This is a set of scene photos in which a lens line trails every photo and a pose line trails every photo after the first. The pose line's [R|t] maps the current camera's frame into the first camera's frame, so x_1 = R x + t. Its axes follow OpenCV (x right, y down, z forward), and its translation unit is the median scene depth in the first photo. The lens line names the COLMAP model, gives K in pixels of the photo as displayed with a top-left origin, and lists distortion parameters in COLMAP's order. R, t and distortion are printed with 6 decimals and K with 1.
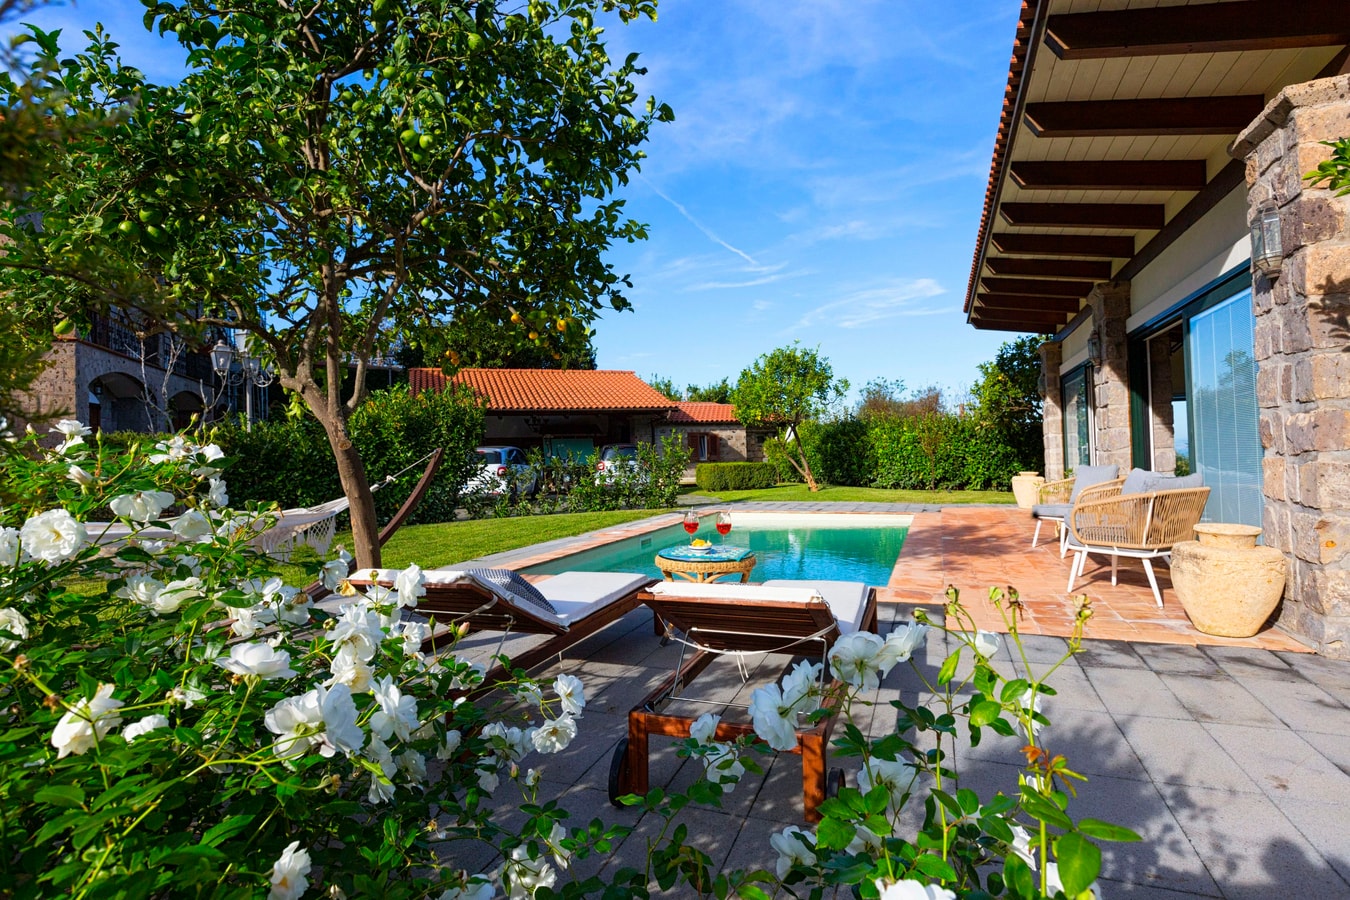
lens RADIAL K [[695.4, 0, 675.0], [0, 695.4, 450.0], [0, 0, 1]] dist [0.000210, 0.000058]
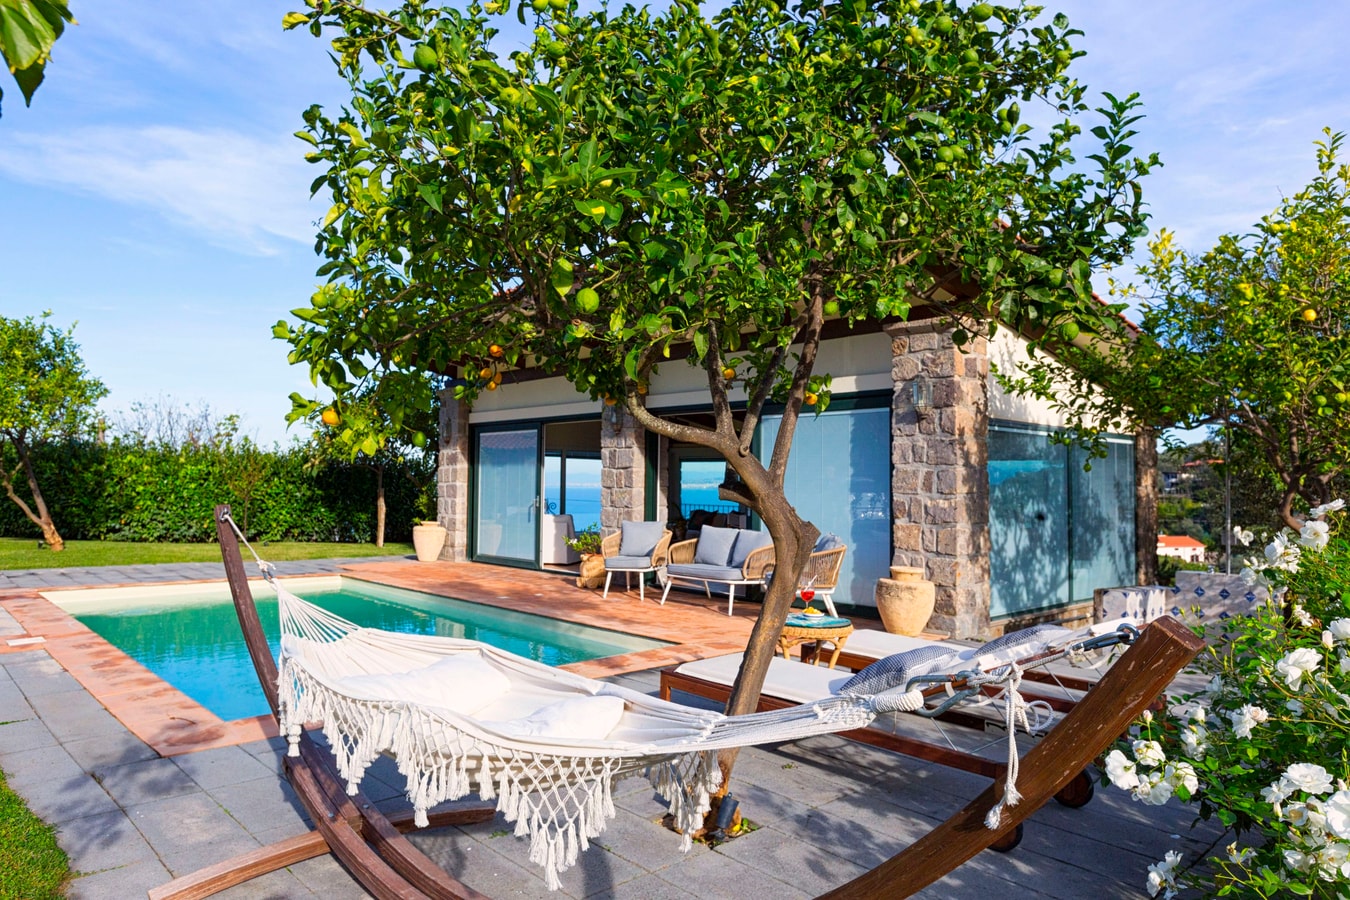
lens RADIAL K [[867.7, 0, 675.0], [0, 867.7, 450.0], [0, 0, 1]] dist [-0.001805, 0.001427]
pose [[0.439683, 0.069317, 0.895474, -0.392730], [-0.036213, 0.997575, -0.059440, -0.007192], [-0.897423, -0.006293, 0.441127, 0.189359]]
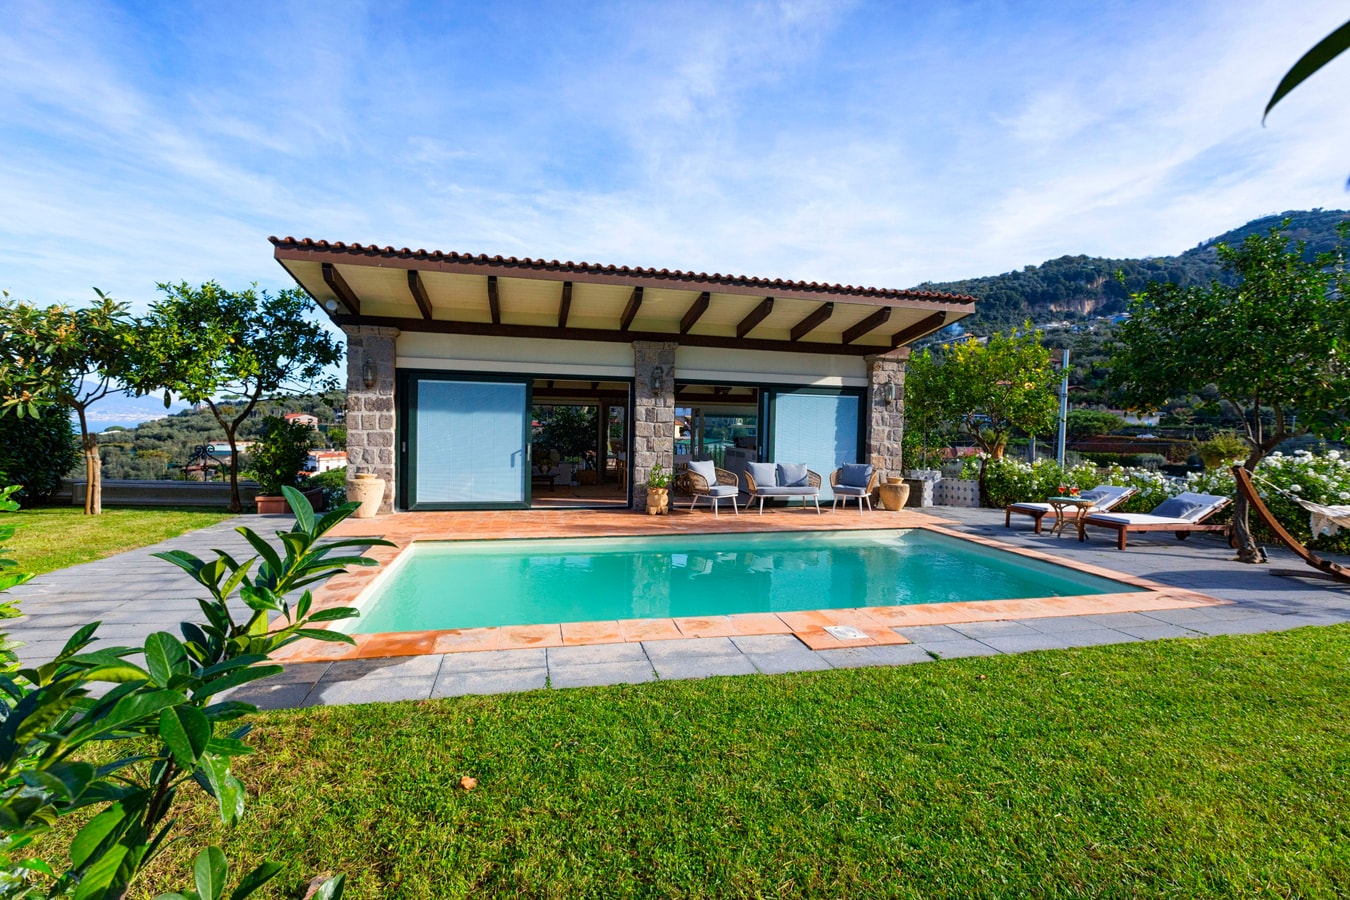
lens RADIAL K [[591.4, 0, 675.0], [0, 591.4, 450.0], [0, 0, 1]] dist [-0.001273, -0.001075]
pose [[-0.564418, -0.011153, 0.825414, -0.292539], [-0.014066, 0.999893, 0.003893, -0.005091], [-0.825370, -0.009413, -0.564514, 1.083393]]
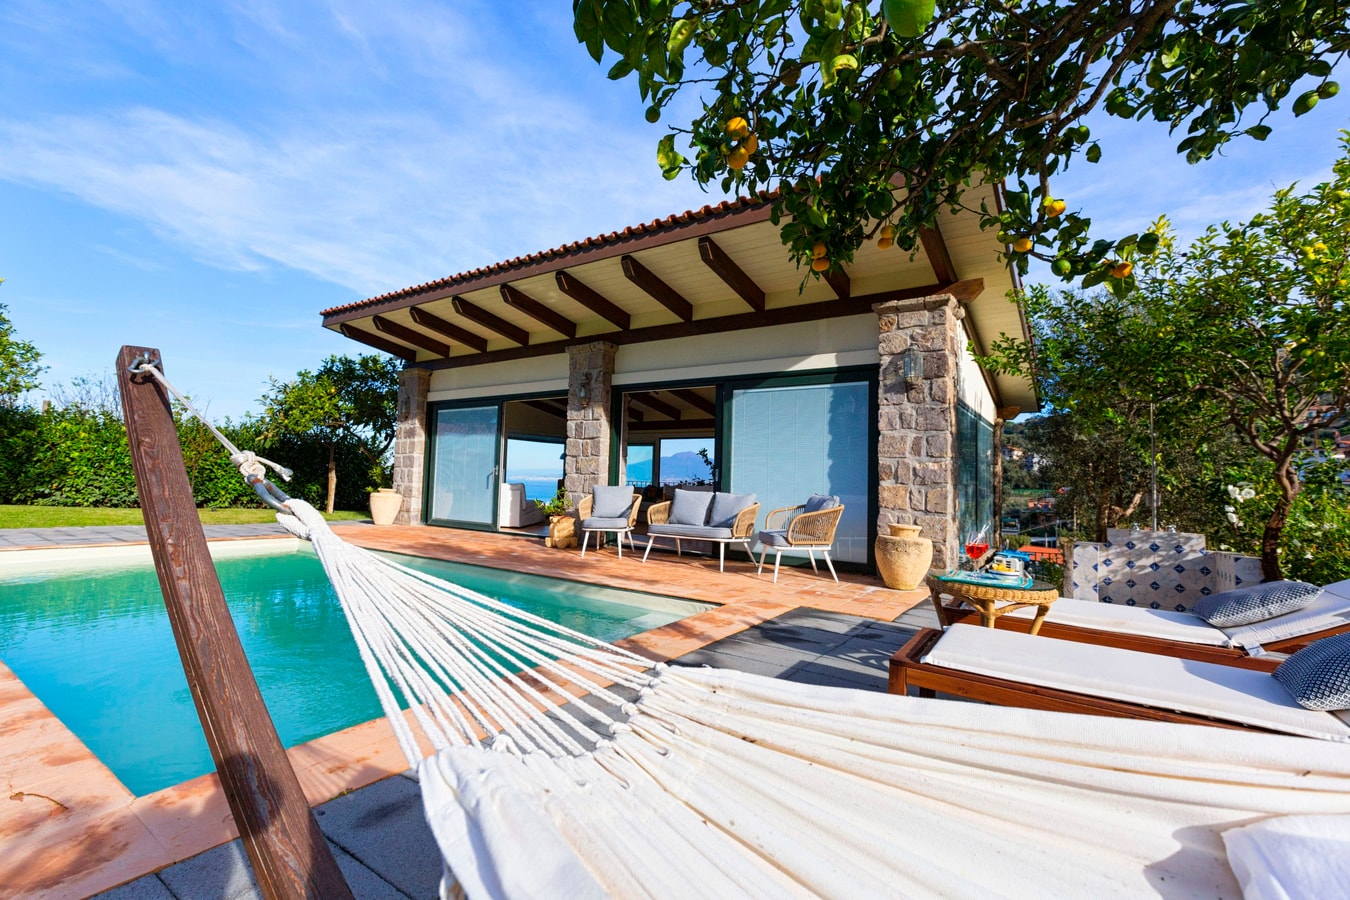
lens RADIAL K [[591.4, 0, 675.0], [0, 591.4, 450.0], [0, 0, 1]] dist [-0.001273, -0.001075]
pose [[0.228211, 0.086887, 0.969727, -0.240577], [-0.049221, 0.995766, -0.077636, 0.021011], [-0.972367, -0.030014, 0.231522, 0.384099]]
